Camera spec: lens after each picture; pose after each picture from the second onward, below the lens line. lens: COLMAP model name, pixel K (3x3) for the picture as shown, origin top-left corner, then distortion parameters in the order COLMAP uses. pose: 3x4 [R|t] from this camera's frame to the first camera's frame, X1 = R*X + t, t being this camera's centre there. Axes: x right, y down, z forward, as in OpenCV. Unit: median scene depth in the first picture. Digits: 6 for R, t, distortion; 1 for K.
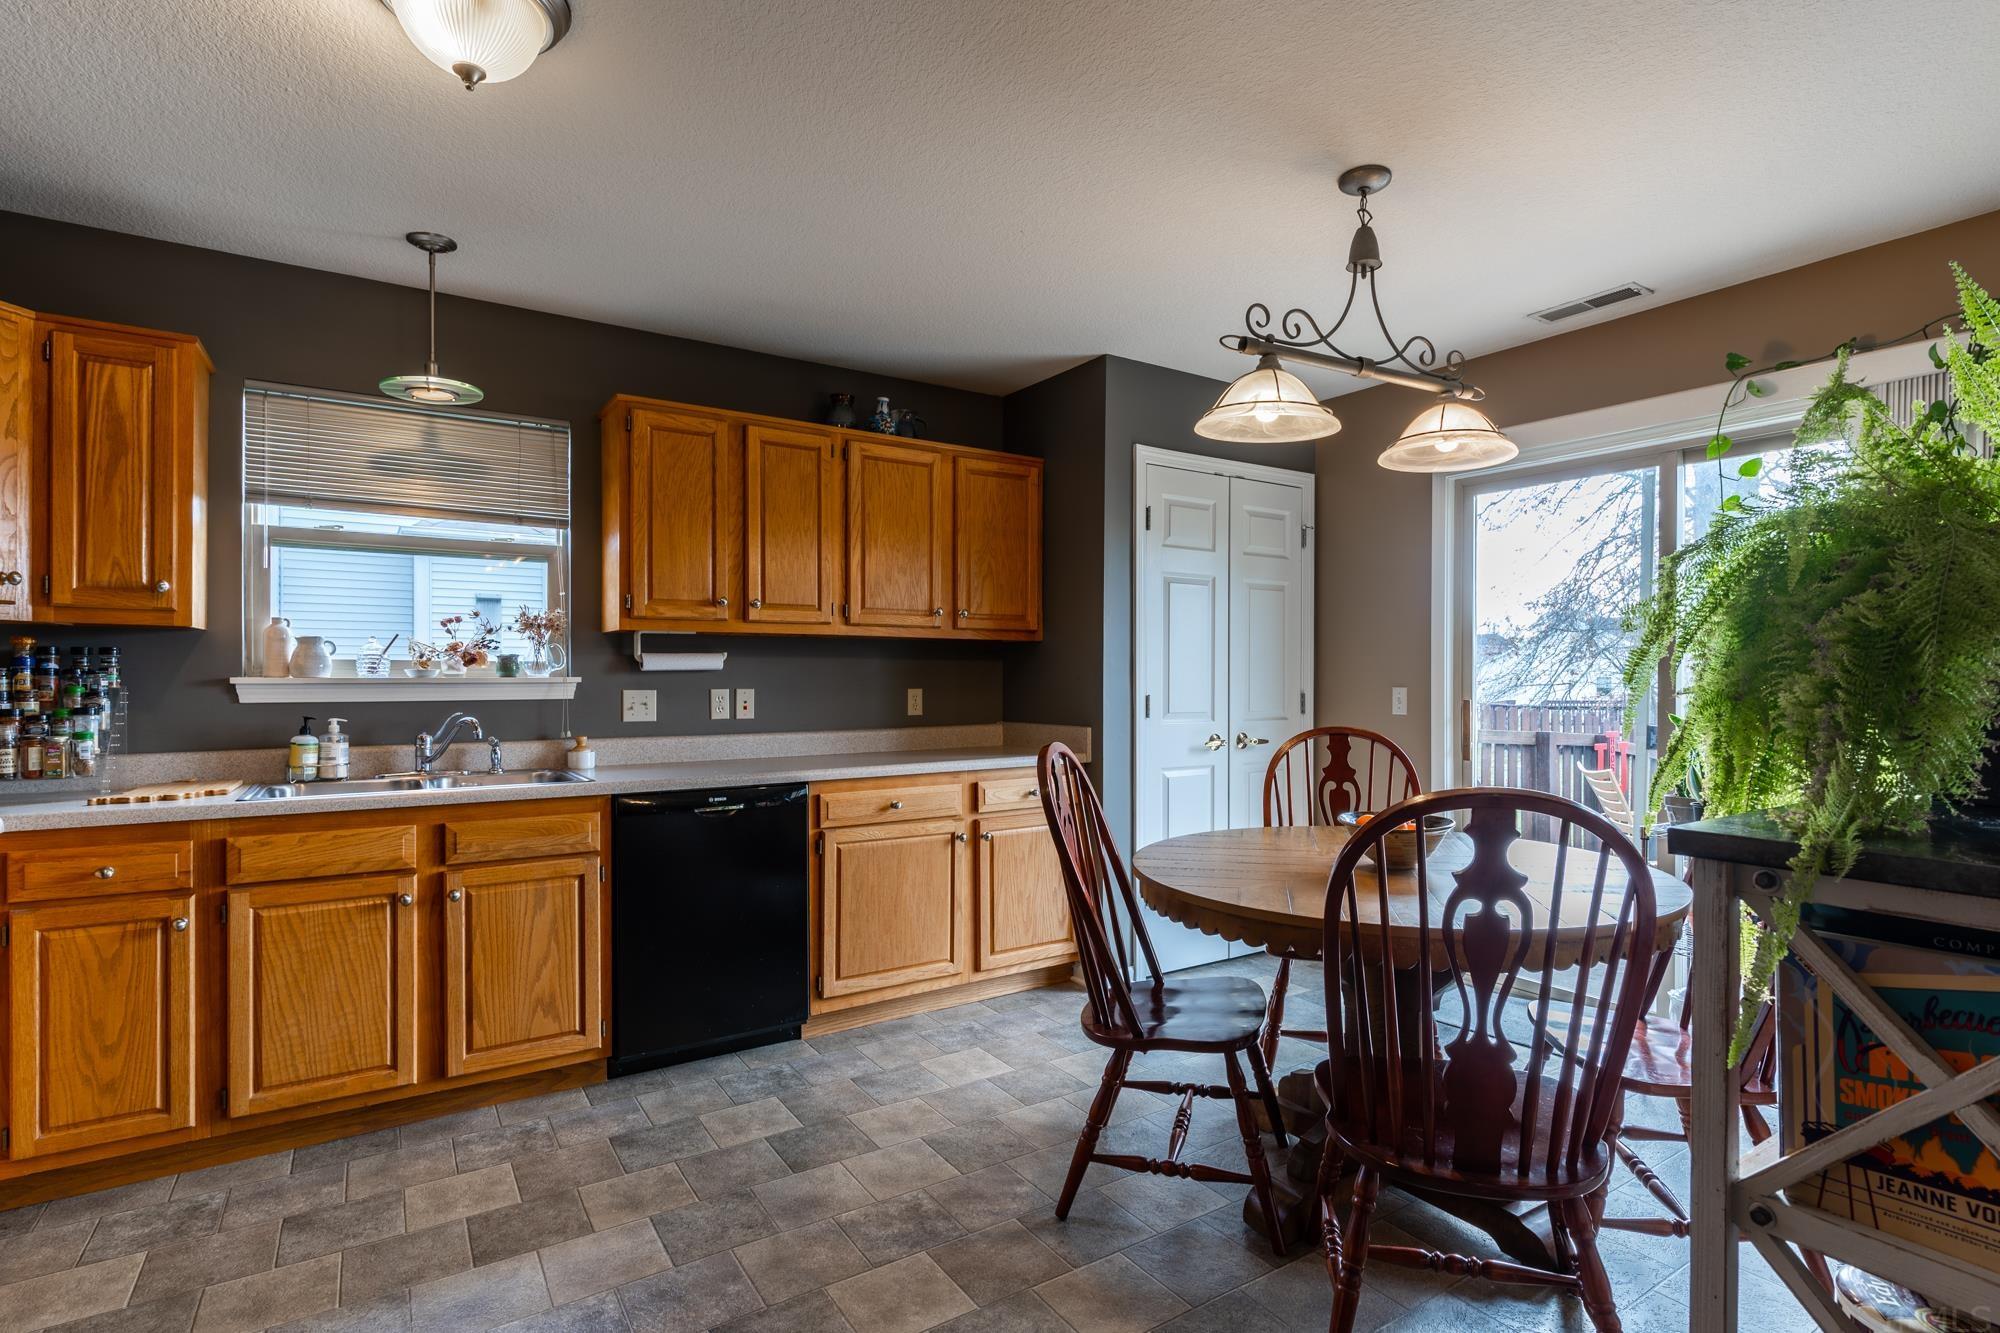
lens RADIAL K [[962.9, 0, 1041.7], [0, 962.9, 683.9], [0, 0, 1]] dist [-0.000501, 0.000768]
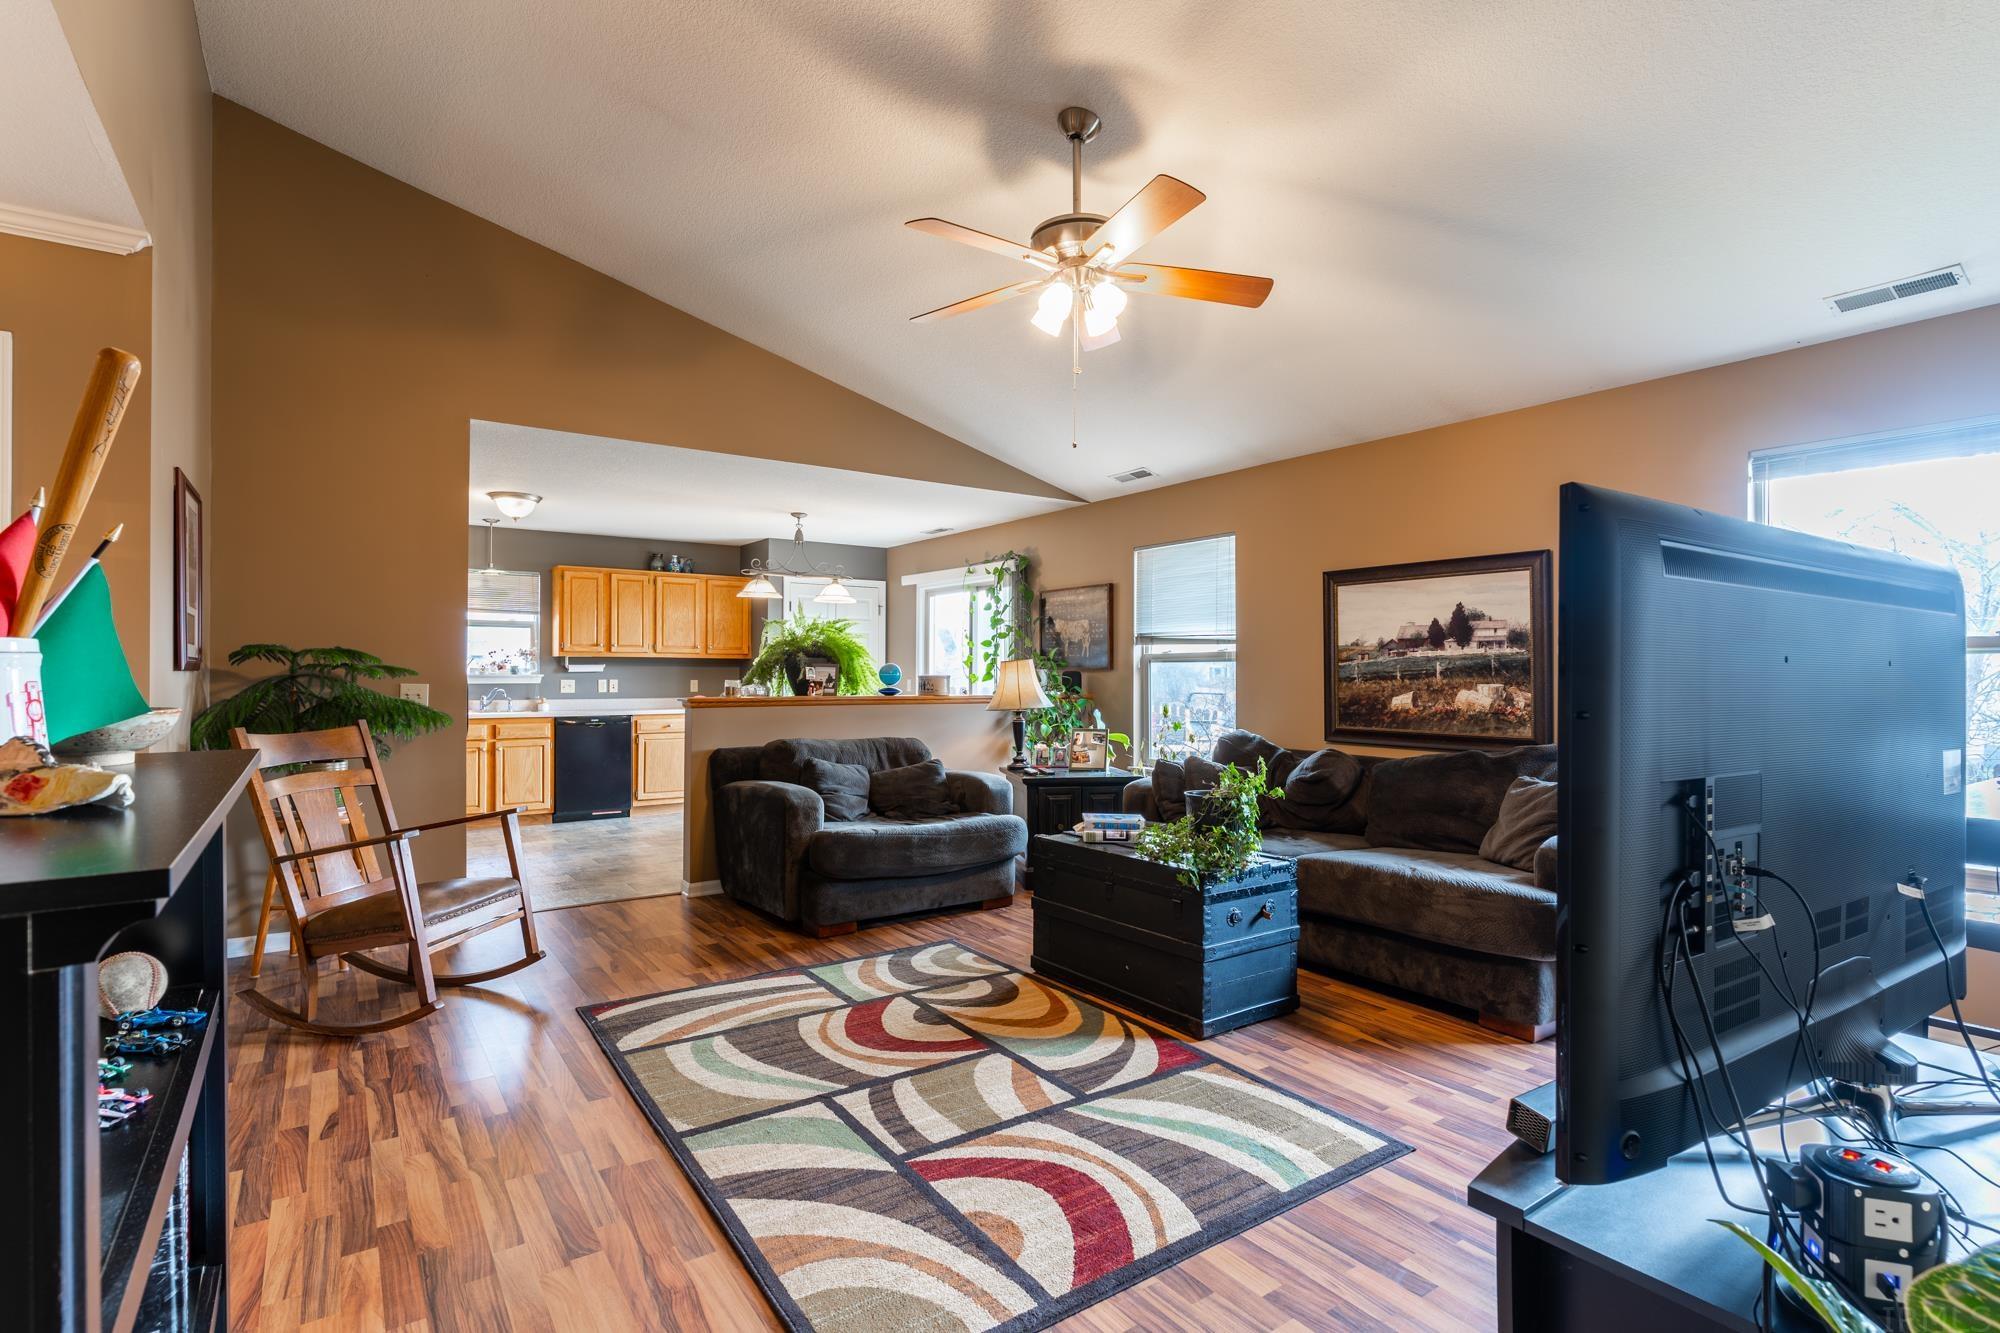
lens RADIAL K [[962.9, 0, 999.7], [0, 962.9, 667.0], [0, 0, 1]] dist [-0.000501, 0.000768]
pose [[0.999961, 0.001669, 0.008670, 0.699978], [-0.001522, 0.999857, -0.016864, 0.014017], [-0.008697, 0.016850, 0.999820, -1.542761]]
